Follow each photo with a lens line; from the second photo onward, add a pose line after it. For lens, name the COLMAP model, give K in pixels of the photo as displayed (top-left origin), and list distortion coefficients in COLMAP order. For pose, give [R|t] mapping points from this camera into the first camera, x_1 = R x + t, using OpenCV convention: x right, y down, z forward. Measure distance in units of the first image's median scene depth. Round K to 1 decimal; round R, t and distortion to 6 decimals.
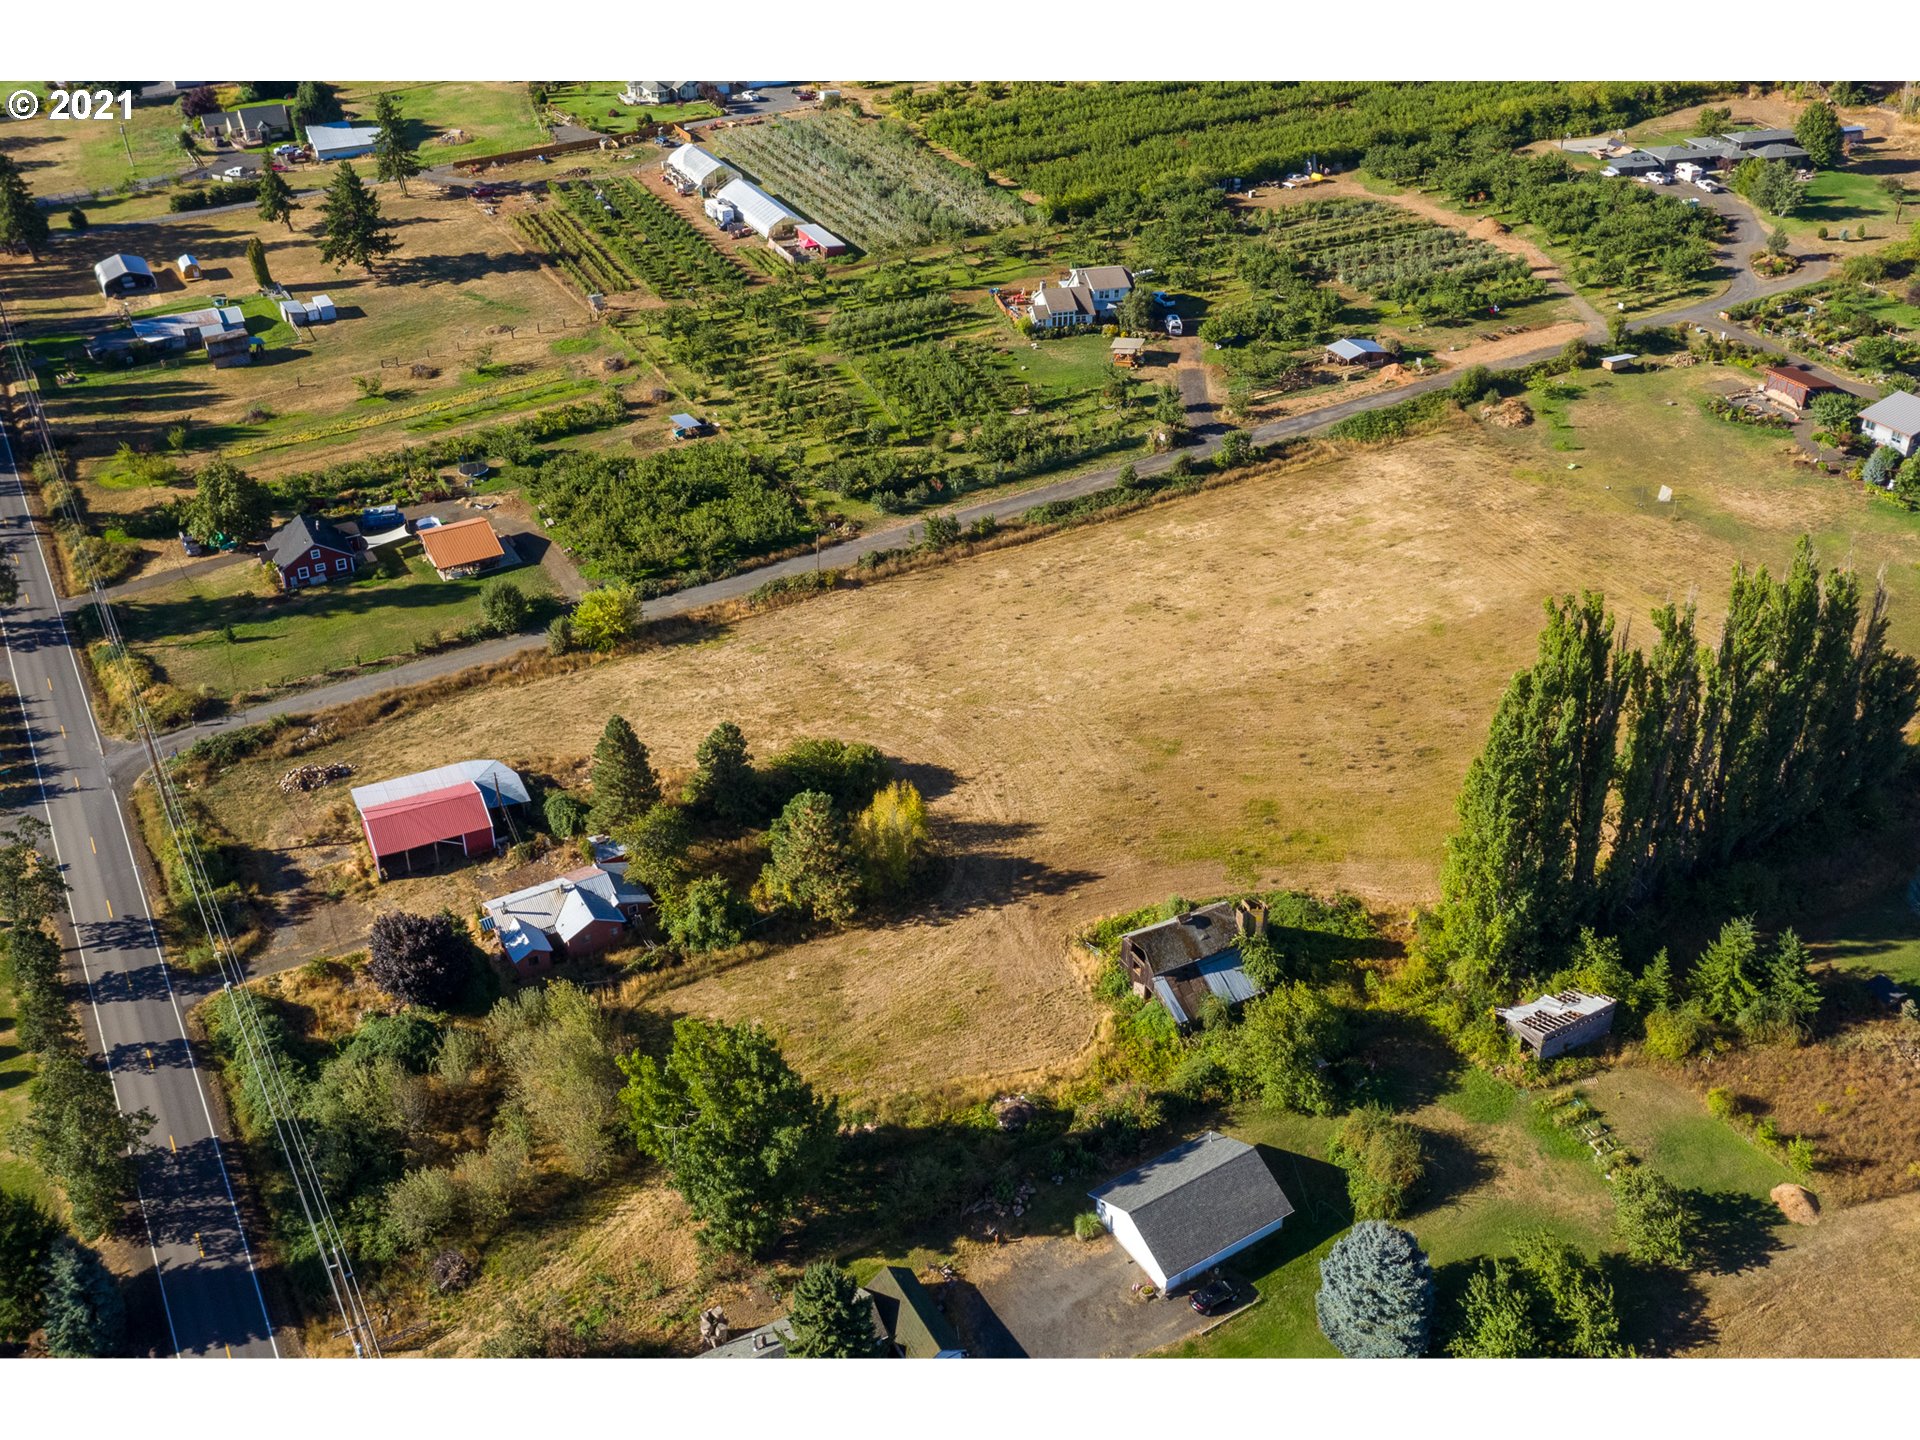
lens RADIAL K [[1542.0, 0, 952.6], [0, 1542.0, 712.3], [0, 0, 1]] dist [0.000498, 0.010216]
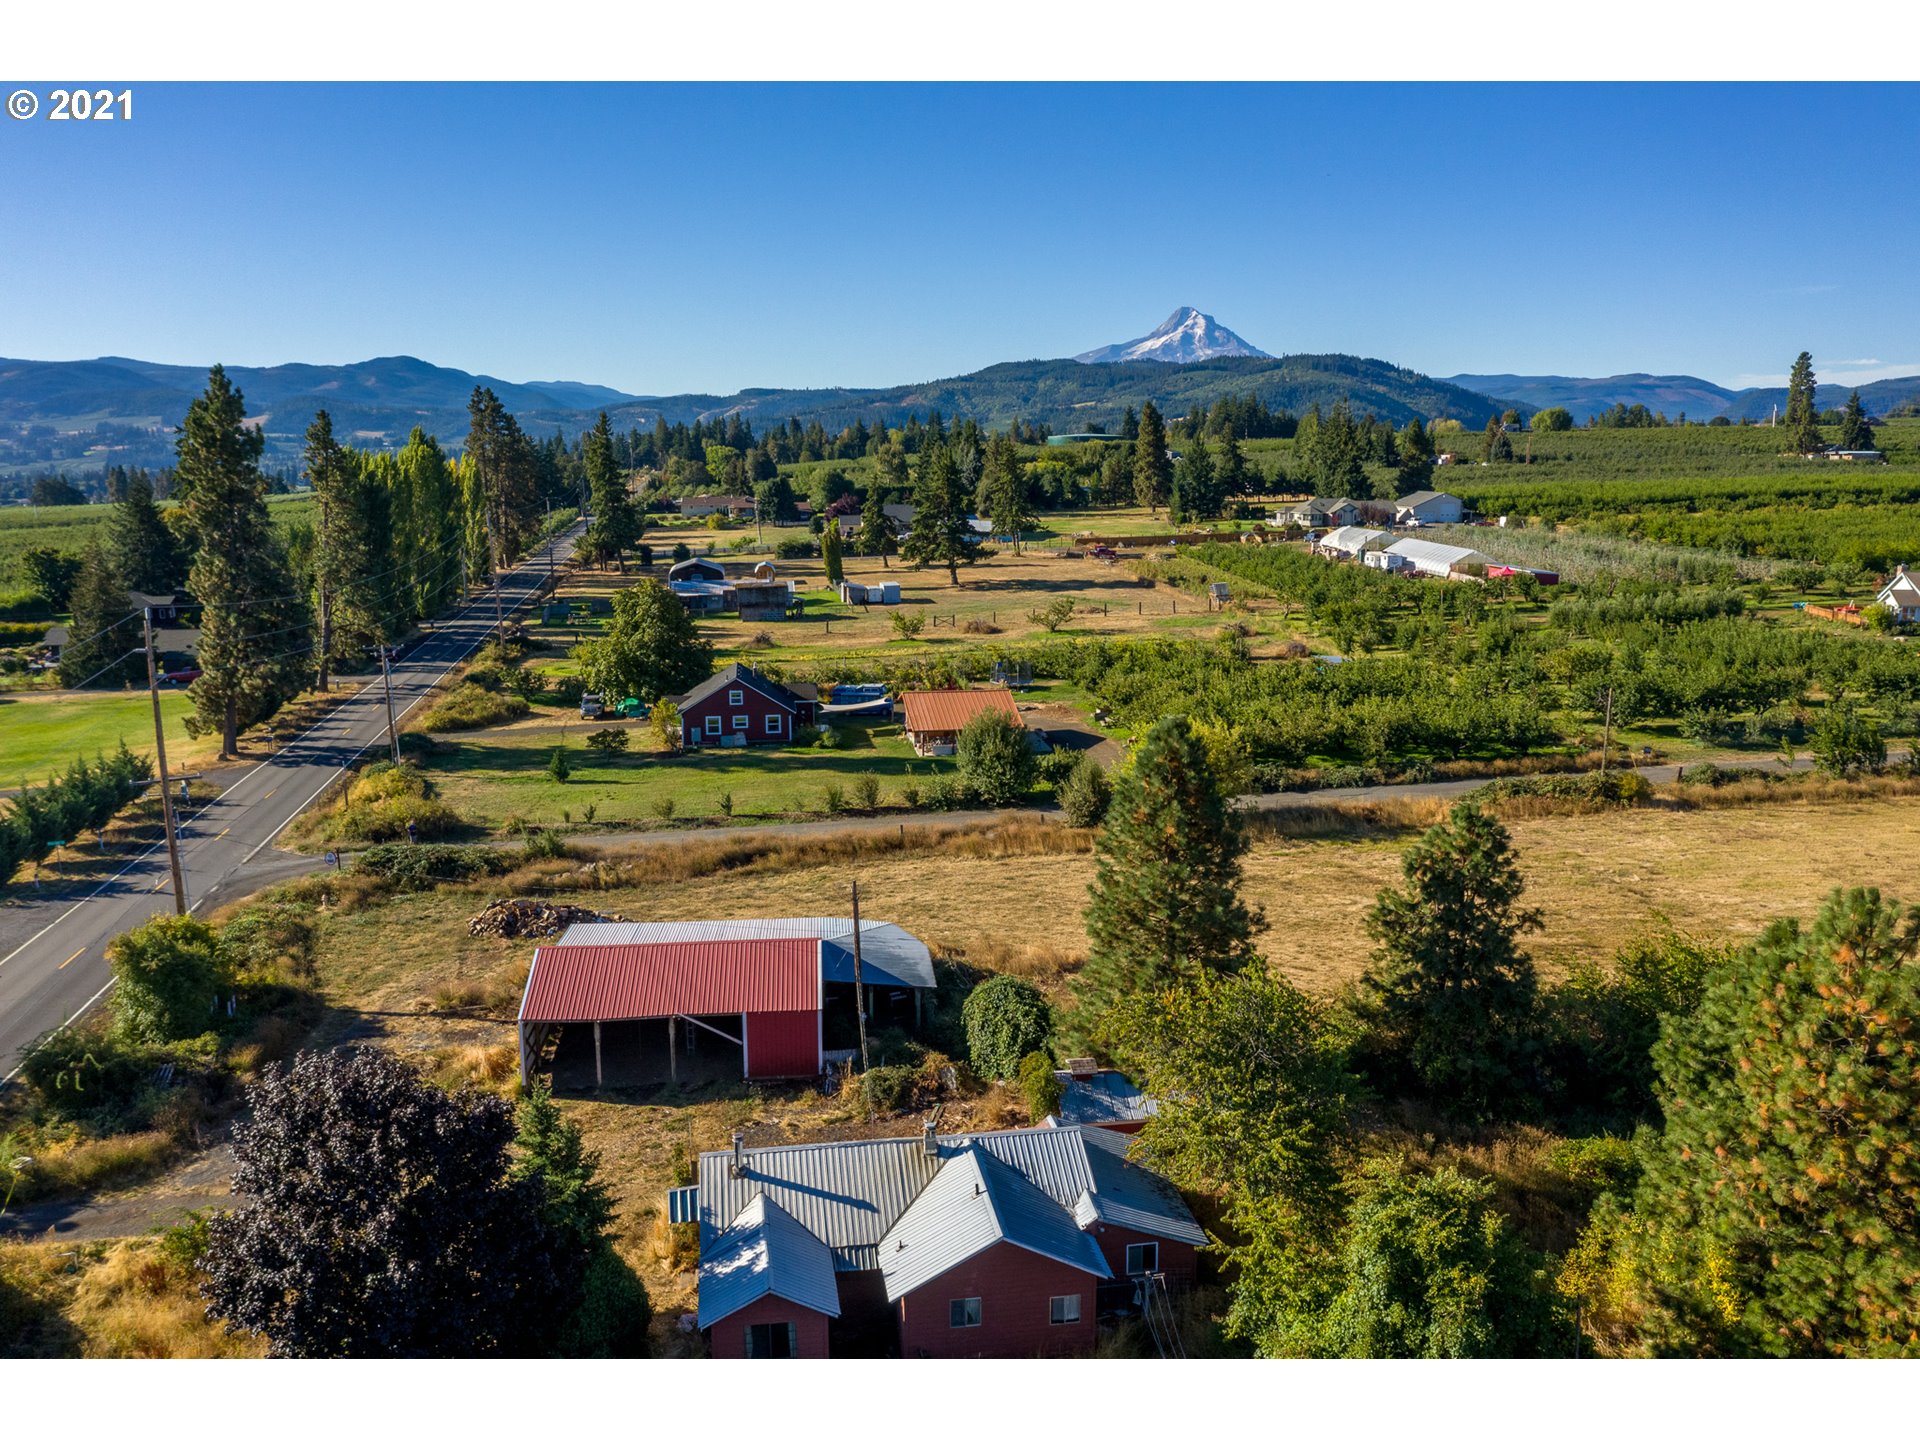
lens RADIAL K [[1550.0, 0, 960.3], [0, 1550.0, 718.8], [0, 0, 1]] dist [-0.002688, 0.006843]
pose [[0.926412, 0.040586, -0.374318, -0.122506], [-0.173447, 0.928405, -0.328604, 0.125867], [0.334182, 0.369347, 0.867125, 0.640287]]
